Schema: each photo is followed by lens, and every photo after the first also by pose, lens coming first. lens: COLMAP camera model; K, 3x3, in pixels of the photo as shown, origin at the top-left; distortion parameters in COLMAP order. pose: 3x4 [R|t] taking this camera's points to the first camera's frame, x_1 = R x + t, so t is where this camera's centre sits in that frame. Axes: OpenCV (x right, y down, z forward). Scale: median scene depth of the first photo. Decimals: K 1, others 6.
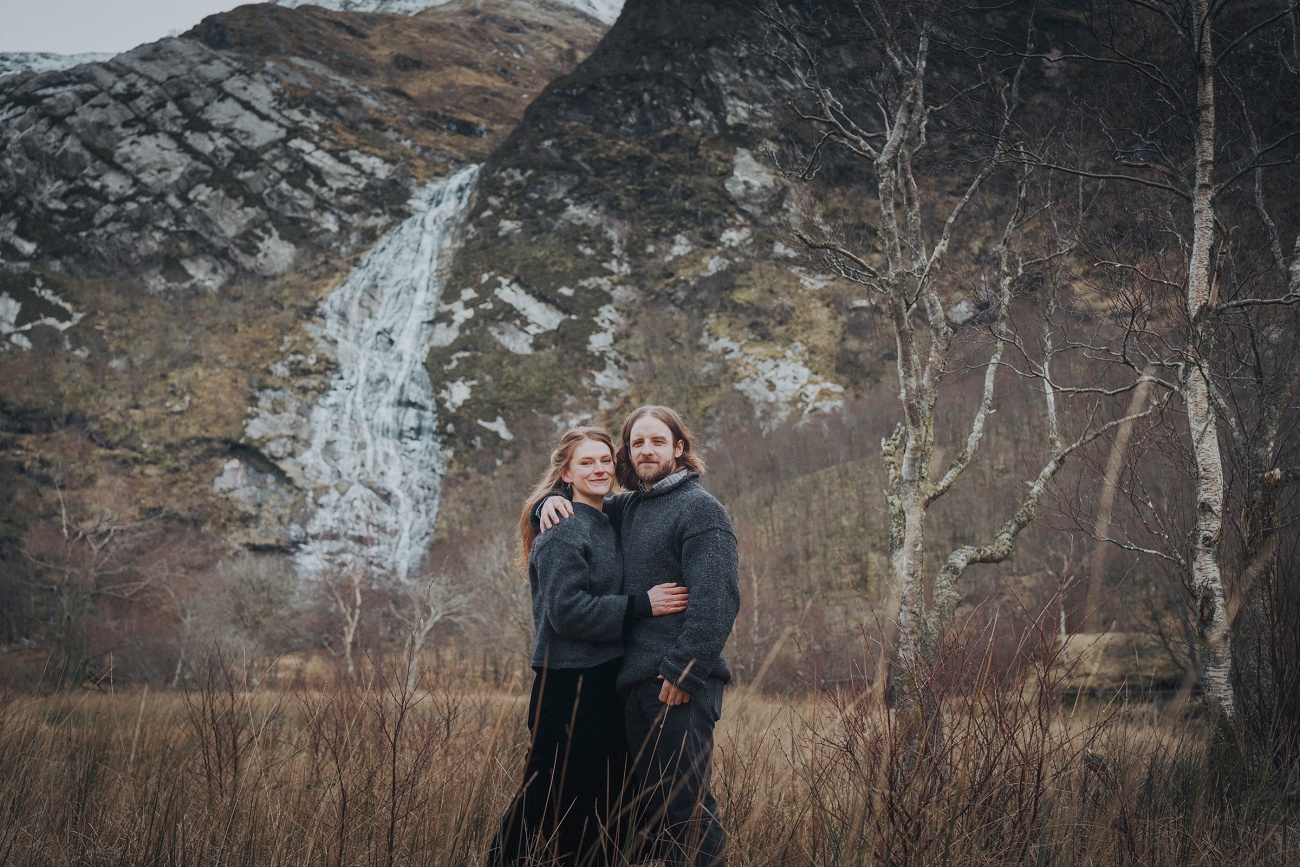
lens RADIAL K [[1859.3, 0, 693.9], [0, 1859.3, 450.6], [0, 0, 1]] dist [0.011633, 0.001485]
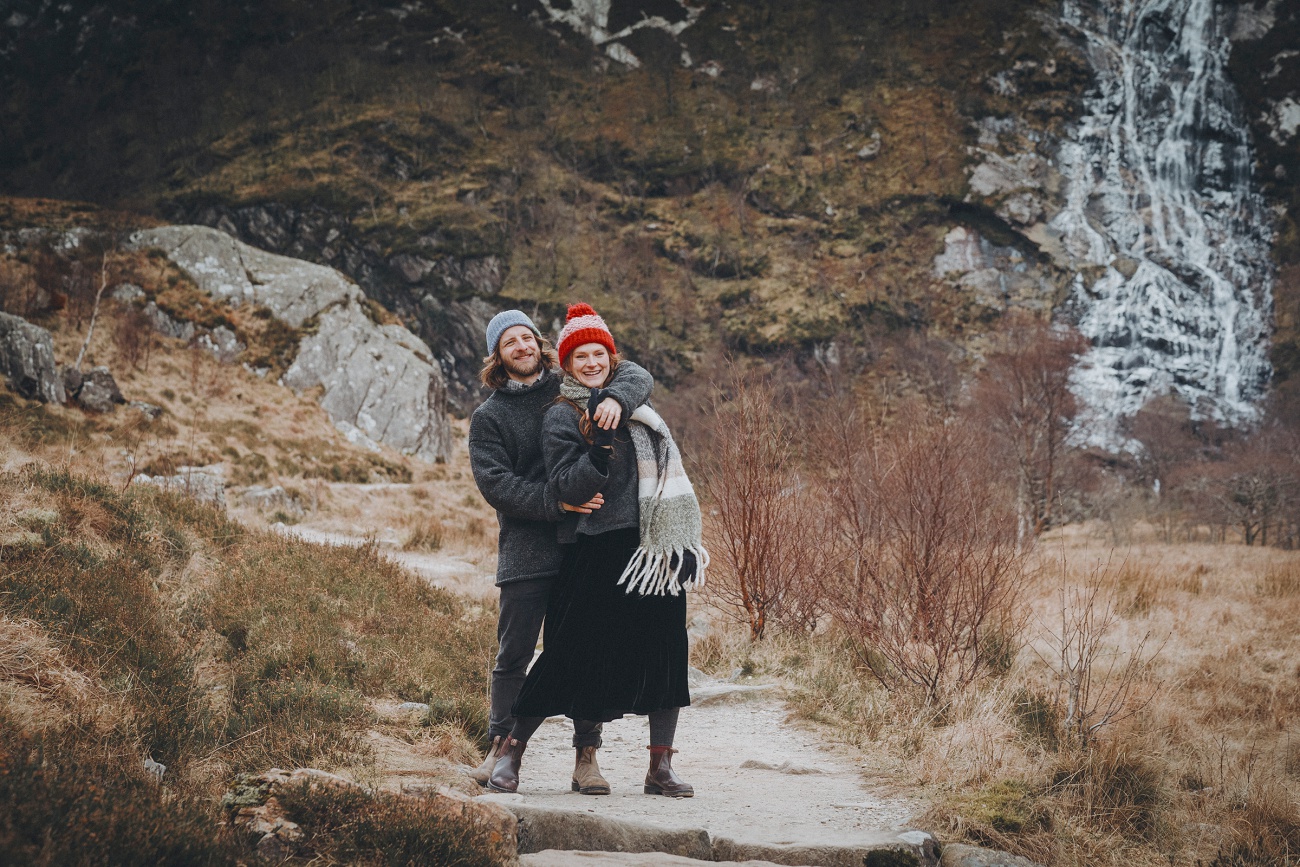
lens RADIAL K [[3701.4, 0, 654.2], [0, 3701.4, 403.1], [0, 0, 1]] dist [0.066151, 0.464165]
pose [[0.978701, -0.012755, -0.204894, -0.074611], [0.030213, 0.996149, 0.082301, -0.042335], [0.203055, -0.086738, 0.975318, -0.314063]]
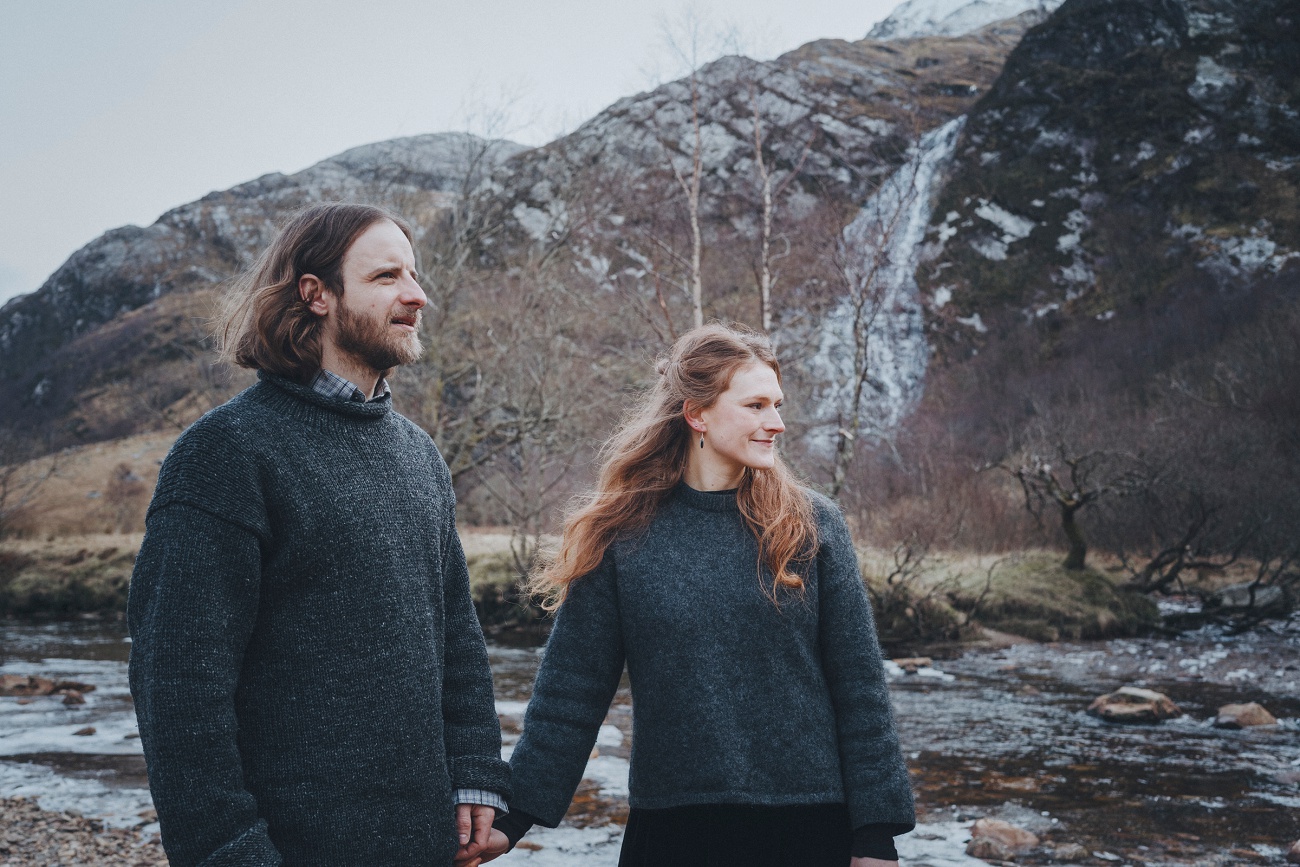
lens RADIAL K [[1269.4, 0, 647.9], [0, 1269.4, 430.5], [0, 0, 1]] dist [0.008756, 0.034842]
pose [[0.910667, -0.040873, -0.411115, 0.028586], [0.051541, 0.998560, 0.014892, 0.029783], [0.409914, -0.034750, 0.911462, 0.185237]]
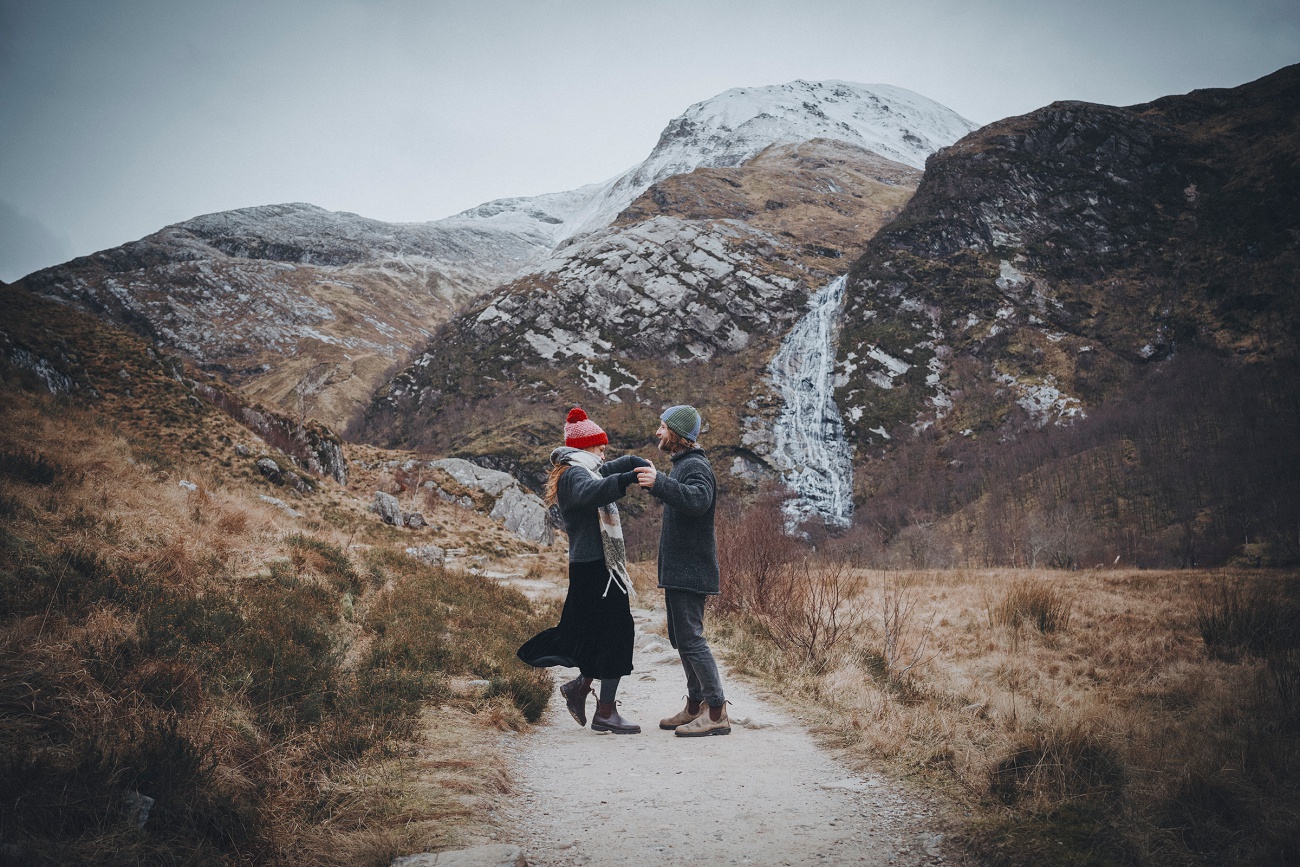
lens RADIAL K [[1320.5, 0, 626.2], [0, 1320.5, 434.9], [0, 0, 1]] dist [-0.001211, 0.015142]
pose [[0.977378, -0.054606, -0.204330, -0.078947], [0.058806, 0.998164, 0.014534, -0.039758], [0.203161, -0.026221, 0.978794, -0.294668]]
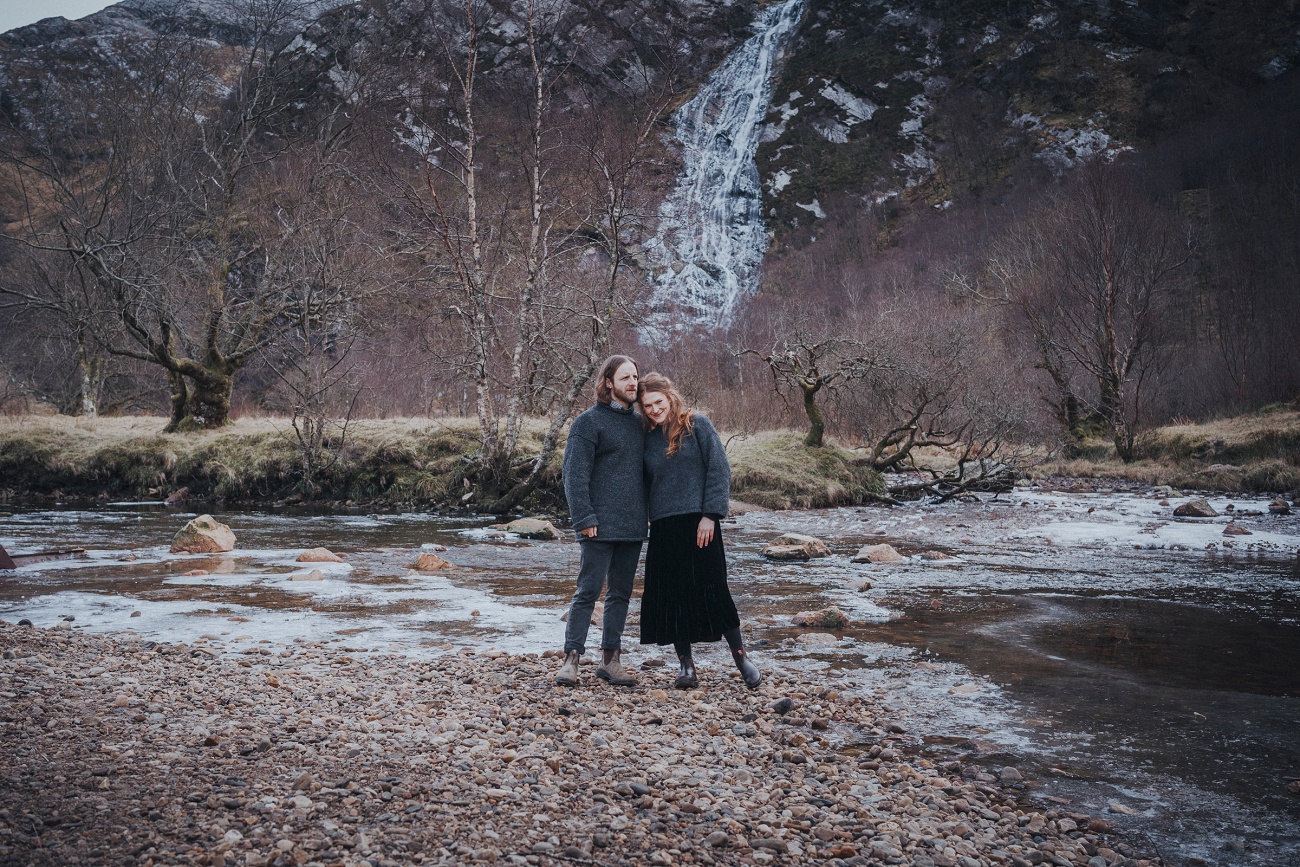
lens RADIAL K [[1343.2, 0, 636.9], [0, 1343.2, 430.0], [0, 0, 1]] dist [-0.005607, 0.028120]
pose [[0.953030, -0.000353, -0.302877, 0.034175], [0.033381, 0.994030, 0.103879, 0.030007], [0.301032, -0.109110, 0.947351, 0.179348]]
